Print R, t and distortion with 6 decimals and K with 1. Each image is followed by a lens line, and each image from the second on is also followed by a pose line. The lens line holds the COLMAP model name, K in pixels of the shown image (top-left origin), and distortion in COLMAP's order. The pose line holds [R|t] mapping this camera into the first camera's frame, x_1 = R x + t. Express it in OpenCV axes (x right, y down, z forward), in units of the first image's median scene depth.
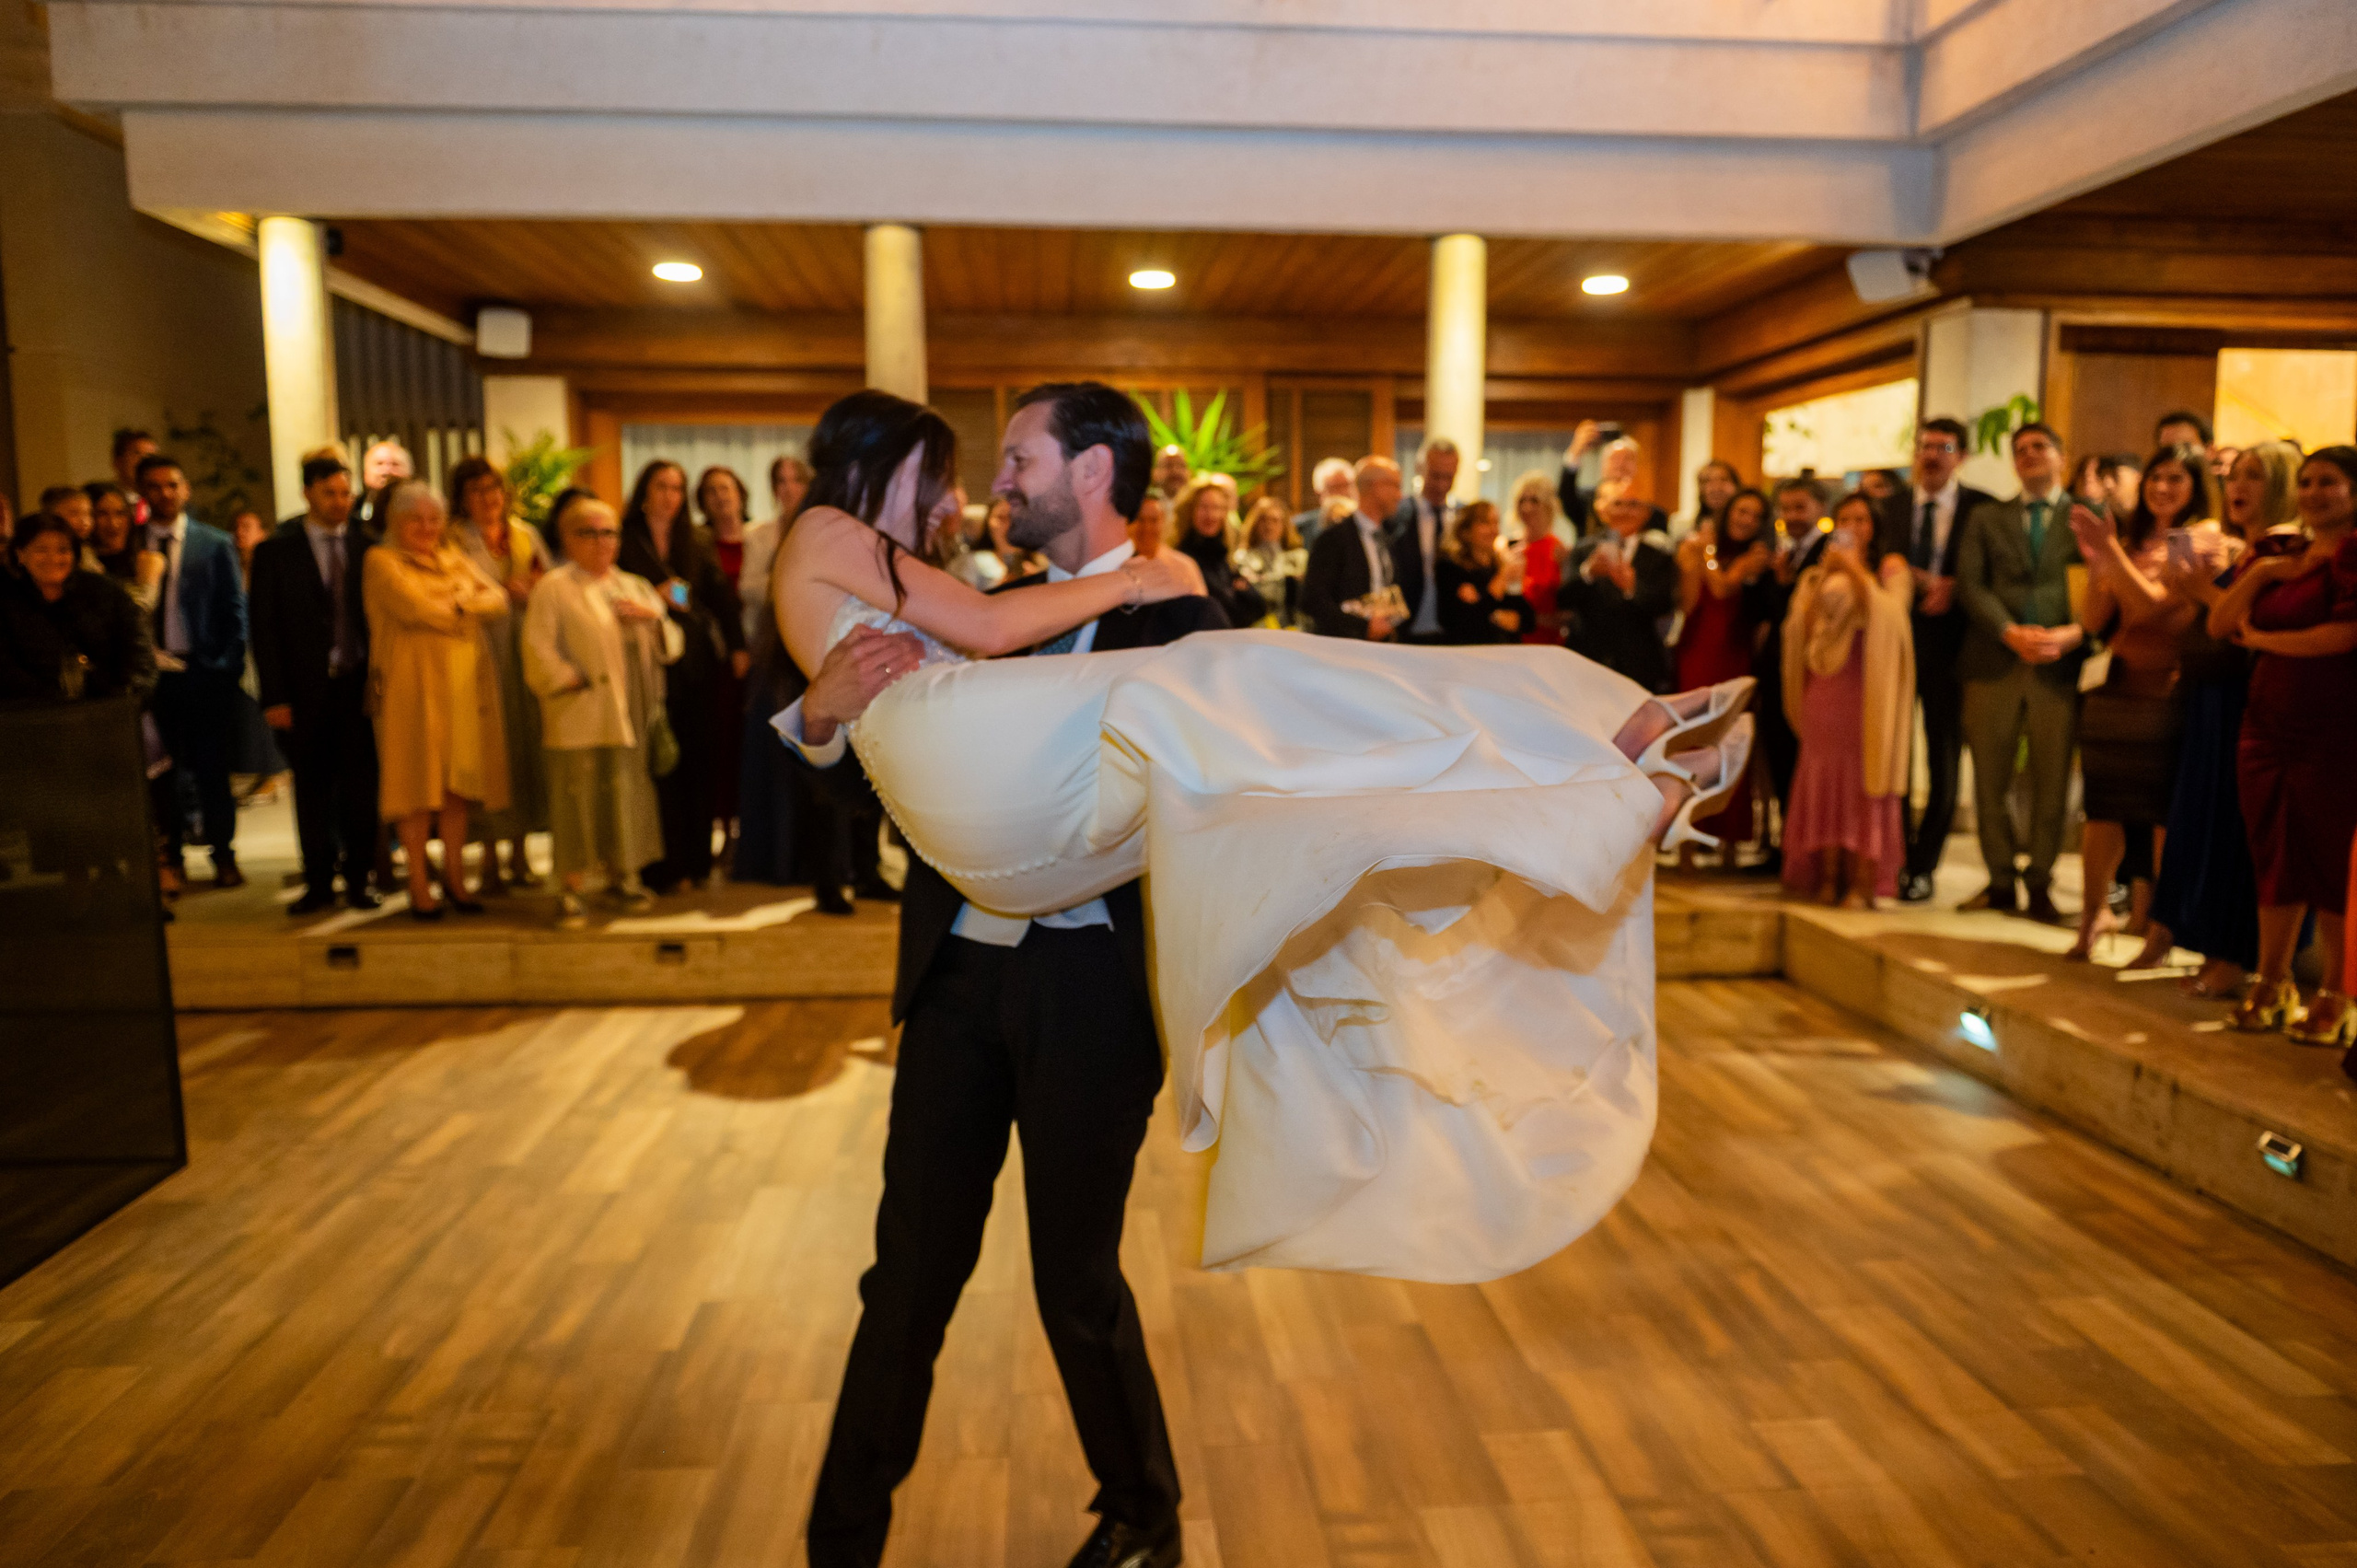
lens RADIAL K [[1645.8, 0, 1178.5], [0, 1645.8, 784.0], [0, 0, 1]] dist [-0.001397, 0.000787]
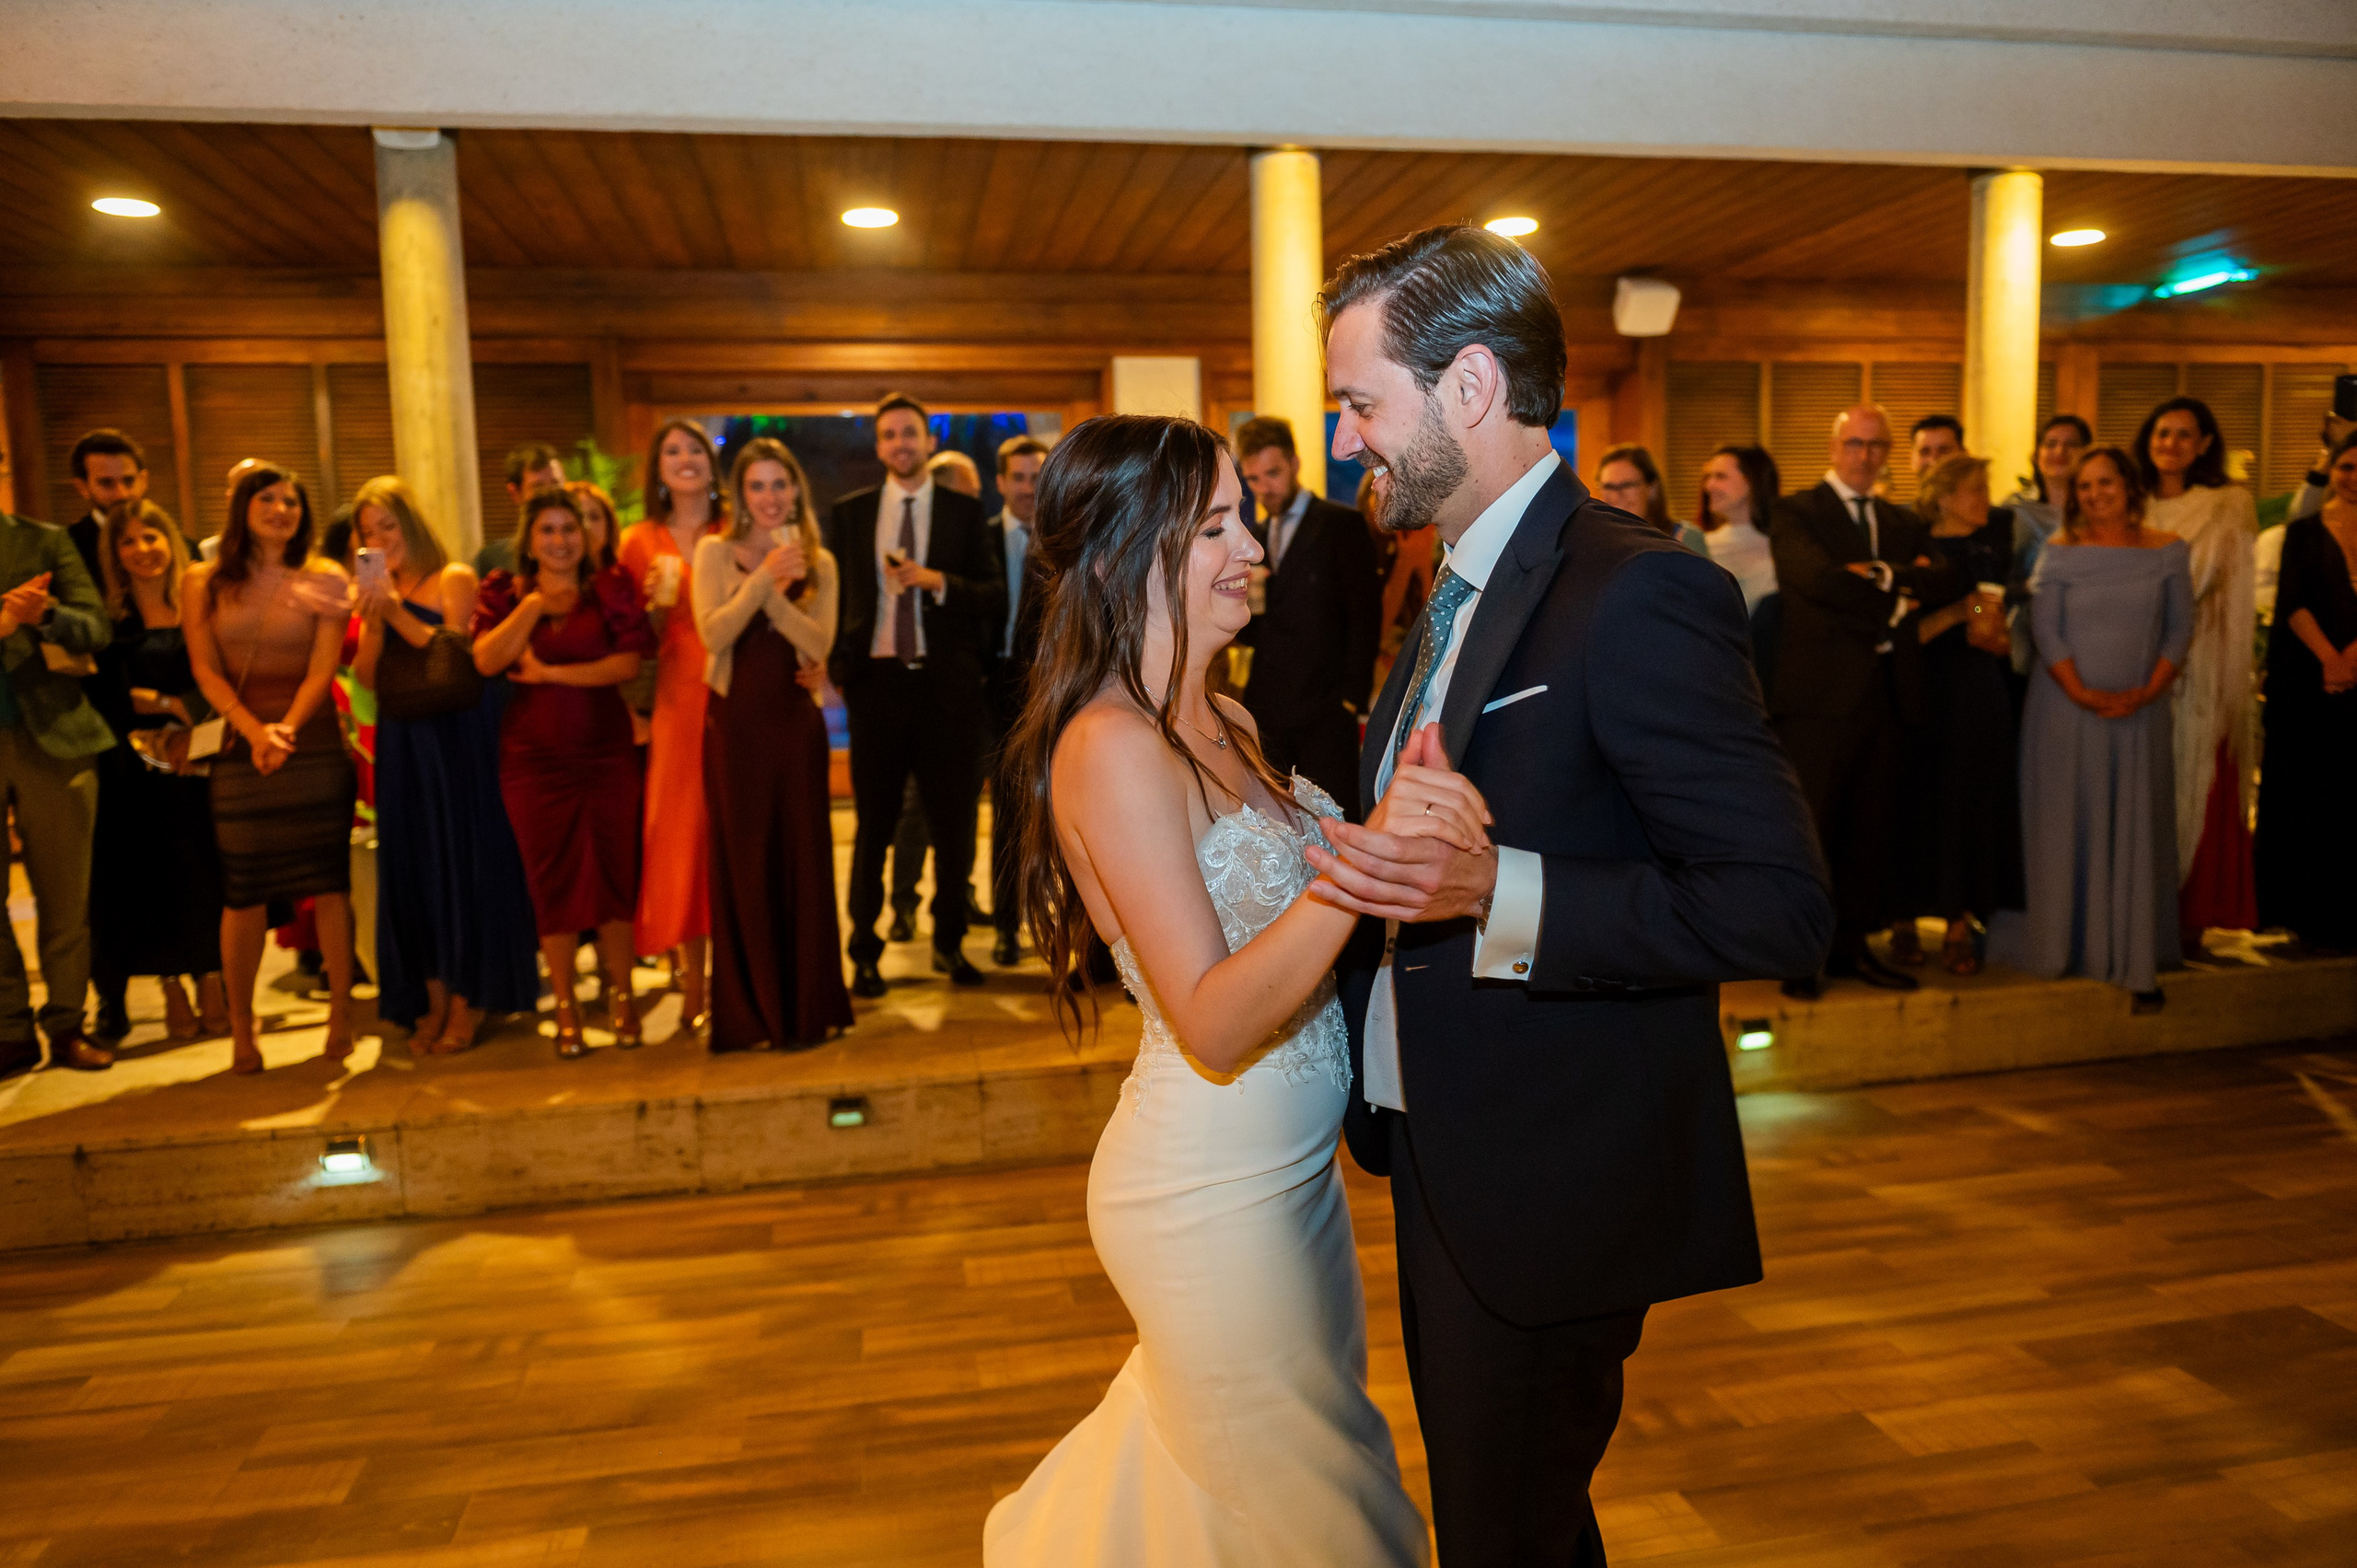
lens RADIAL K [[1673.3, 0, 1178.5], [0, 1673.3, 784.0], [0, 0, 1]] dist [-0.021650, 0.000234]
pose [[-0.113731, -0.102938, 0.988164, -0.438407], [0.145531, 0.982163, 0.119063, -0.092871], [-0.982795, 0.157350, -0.096722, 0.784775]]
